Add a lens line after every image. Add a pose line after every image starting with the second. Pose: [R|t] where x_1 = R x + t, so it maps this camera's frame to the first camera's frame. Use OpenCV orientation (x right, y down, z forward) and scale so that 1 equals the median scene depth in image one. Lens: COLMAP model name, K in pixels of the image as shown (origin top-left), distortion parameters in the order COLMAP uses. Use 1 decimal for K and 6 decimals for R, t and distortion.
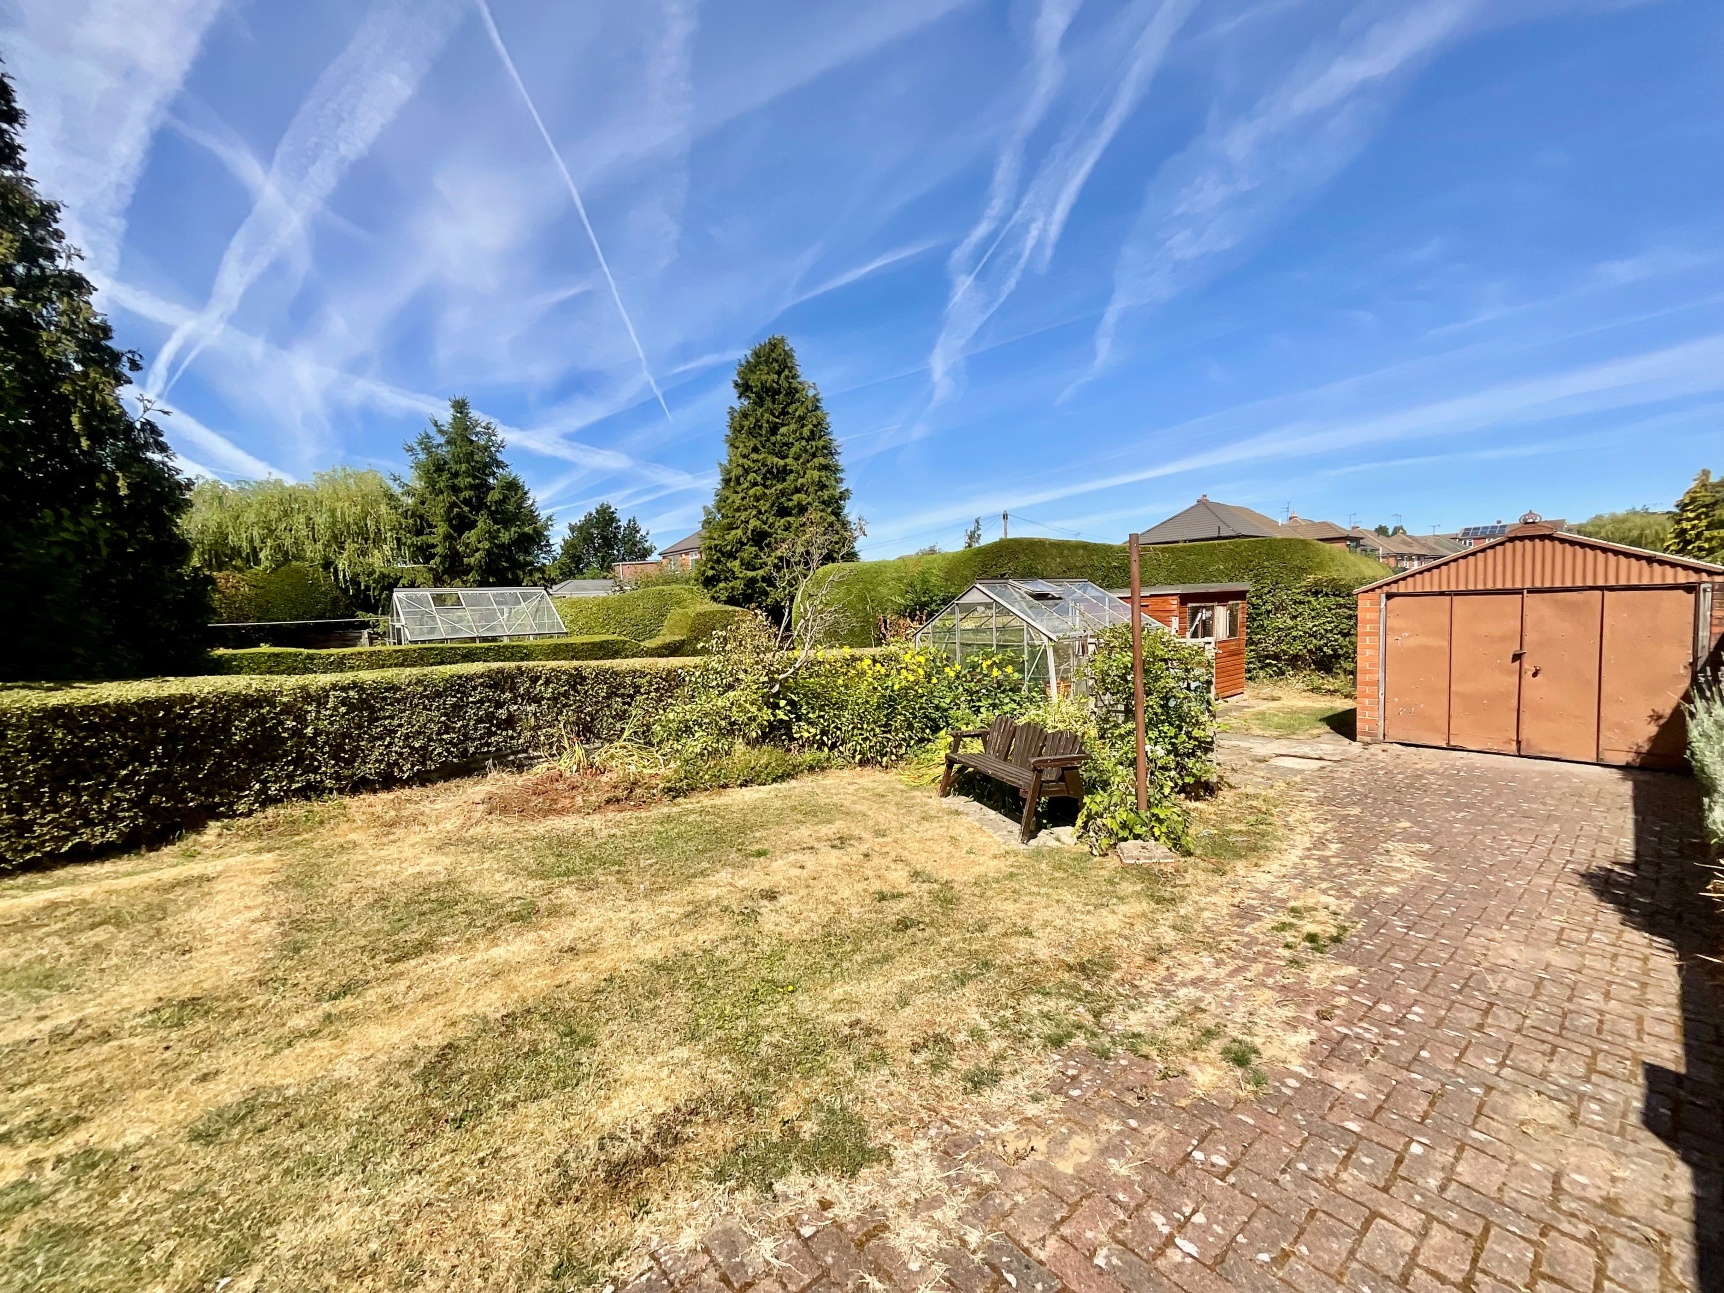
lens RADIAL K [[697.5, 0, 870.0], [0, 697.5, 664.2], [0, 0, 1]] dist [-0.000791, -0.000039]
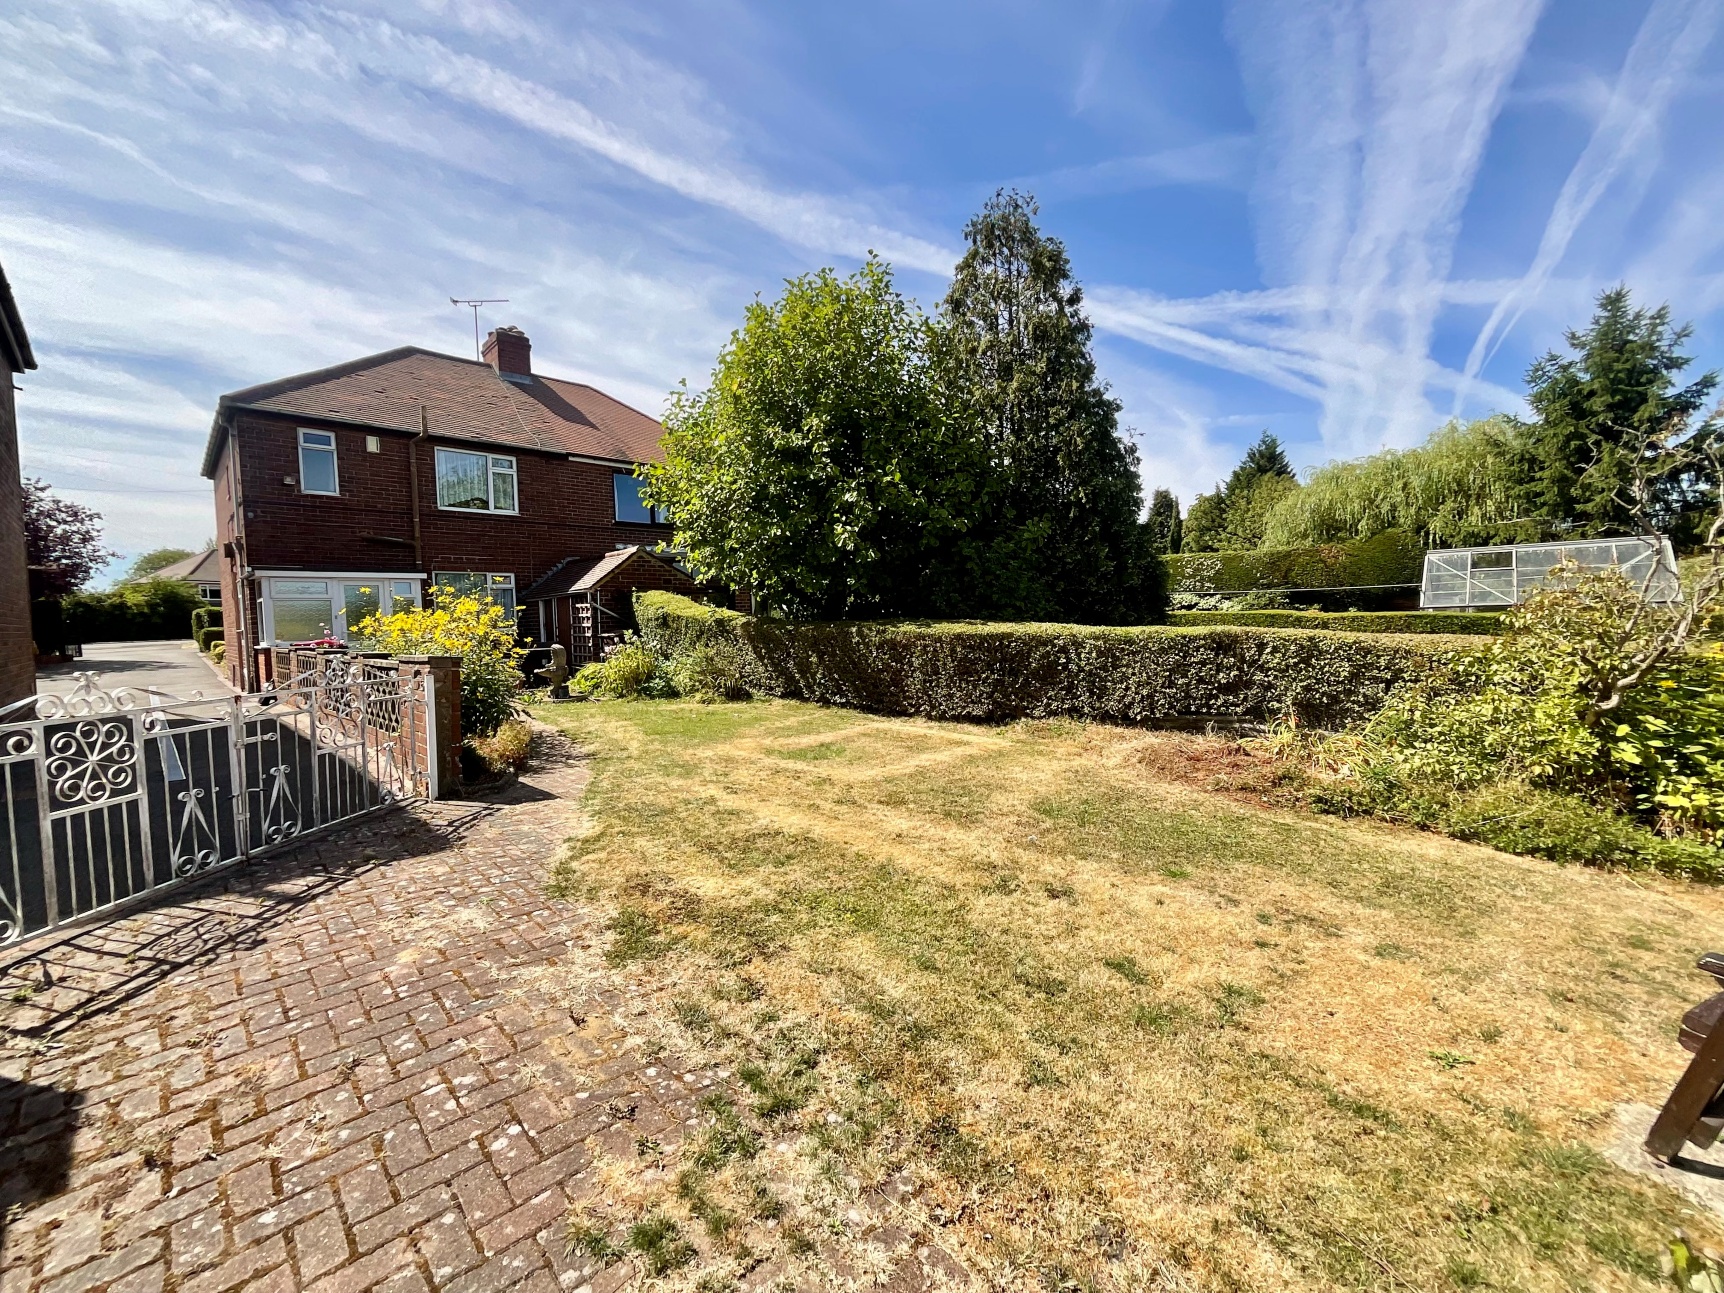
lens RADIAL K [[700.8, 0, 861.3], [0, 700.8, 649.7], [0, 0, 1]] dist [-0.001049, -0.000353]
pose [[0.073688, 0.083885, -0.993747, 0.532291], [-0.058418, 0.995108, 0.079668, -0.023232], [0.995569, 0.052182, 0.078227, 0.515165]]
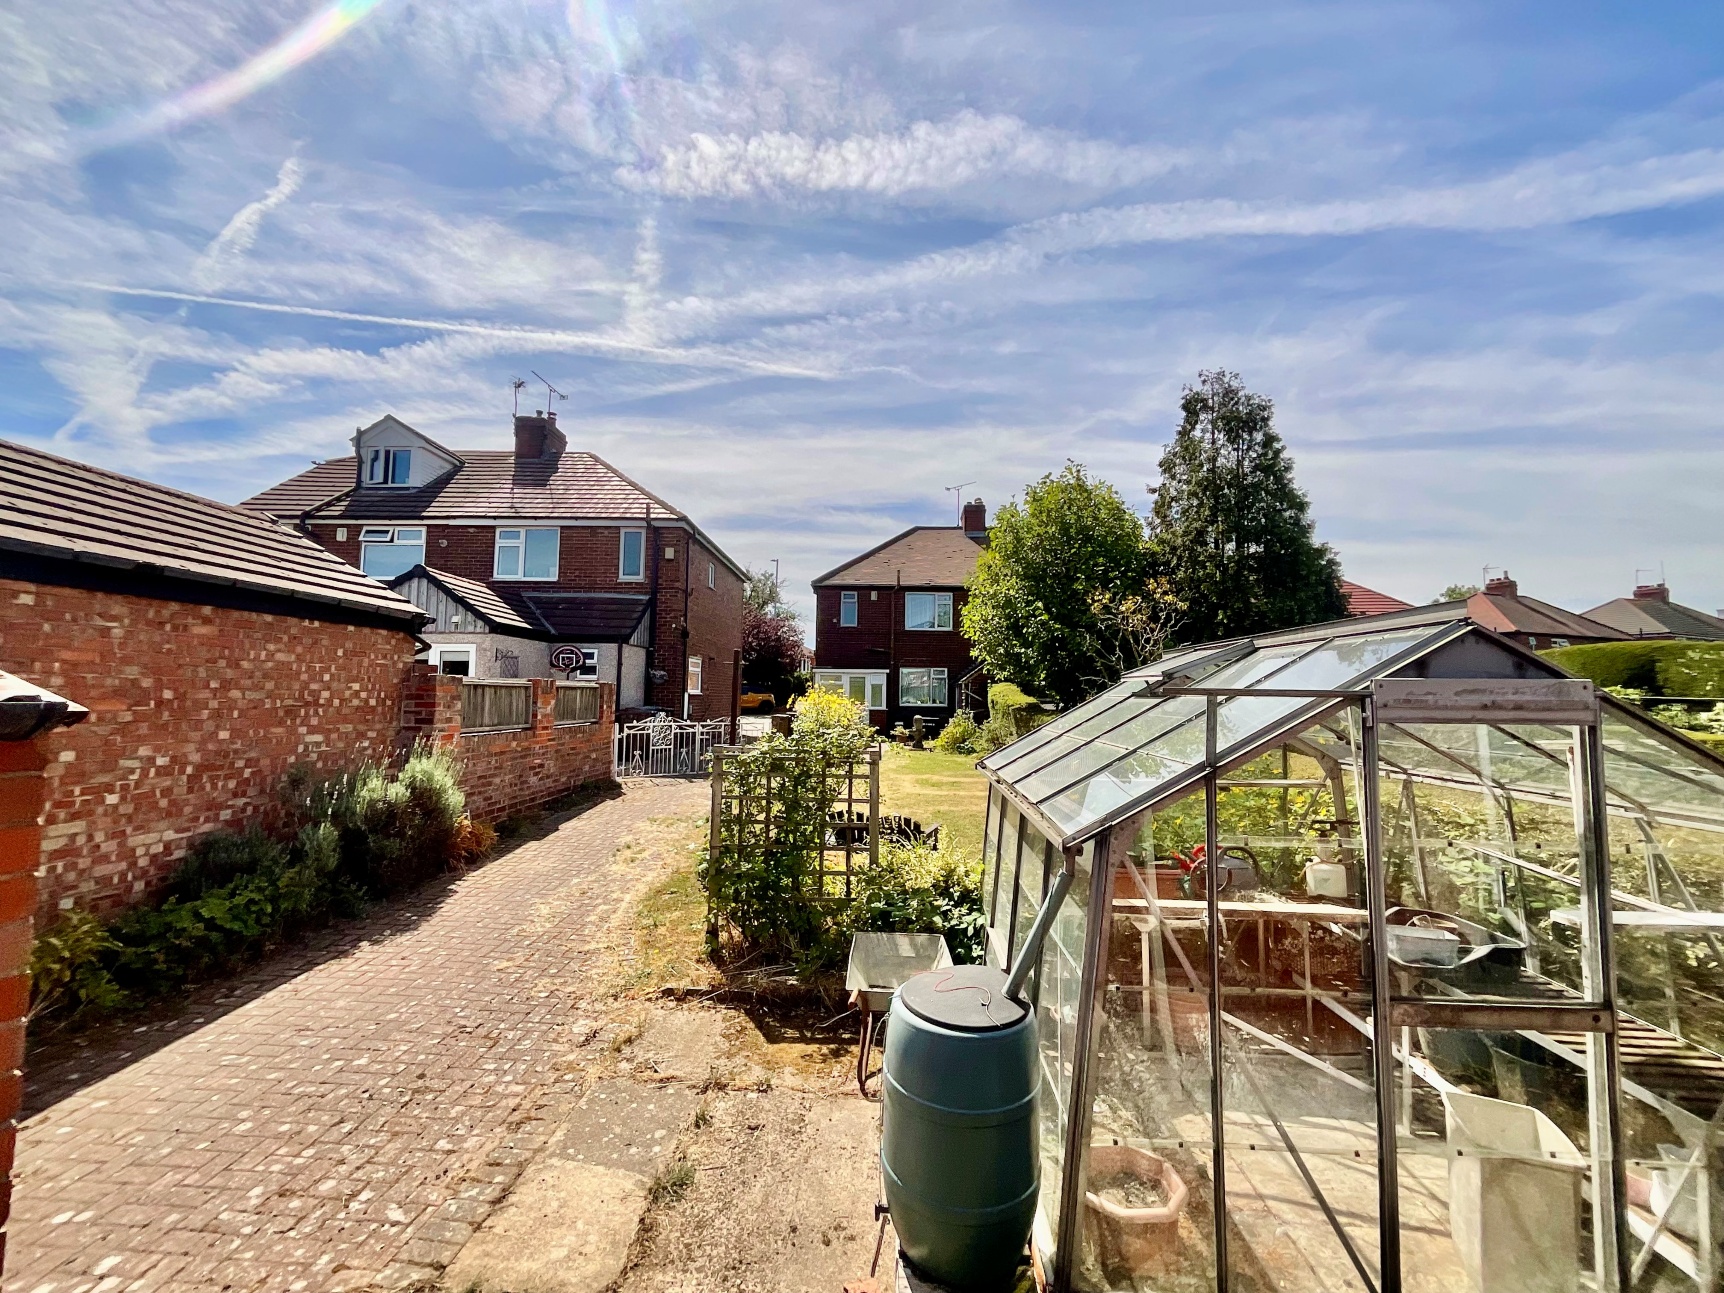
lens RADIAL K [[696.6, 0, 854.2], [0, 696.6, 684.2], [0, 0, 1]] dist [0.000948, 0.000146]
pose [[-0.689677, 0.015774, -0.723945, 1.116424], [-0.049686, 0.996375, 0.069045, -0.200438], [0.722410, 0.083589, -0.686394, 1.921563]]
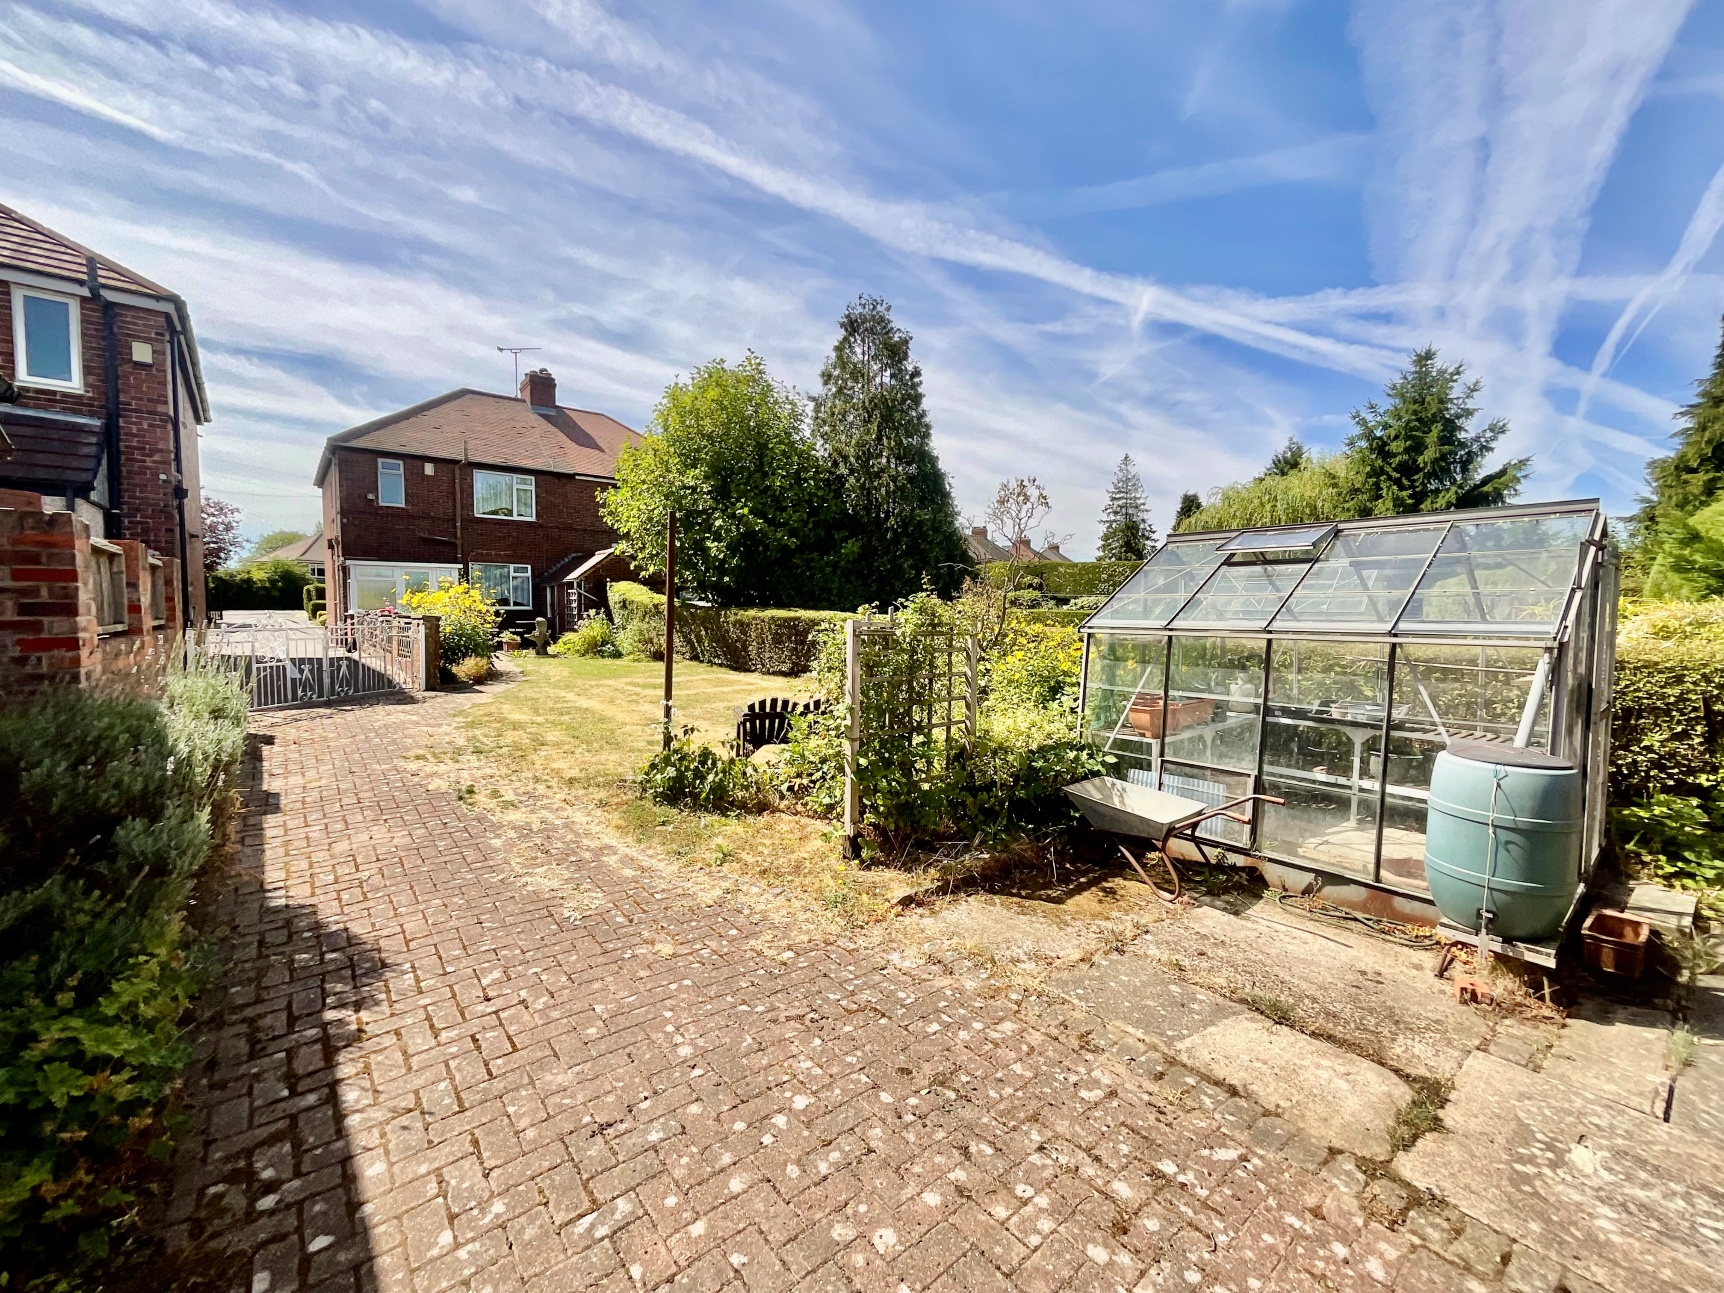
lens RADIAL K [[702.5, 0, 859.8], [0, 702.5, 653.3], [0, 0, 1]] dist [-0.001981, -0.000561]
pose [[-0.019209, 0.098765, -0.994925, 1.355899], [-0.086797, 0.991187, 0.100070, -0.086494], [0.996041, 0.088279, -0.010467, 1.176195]]
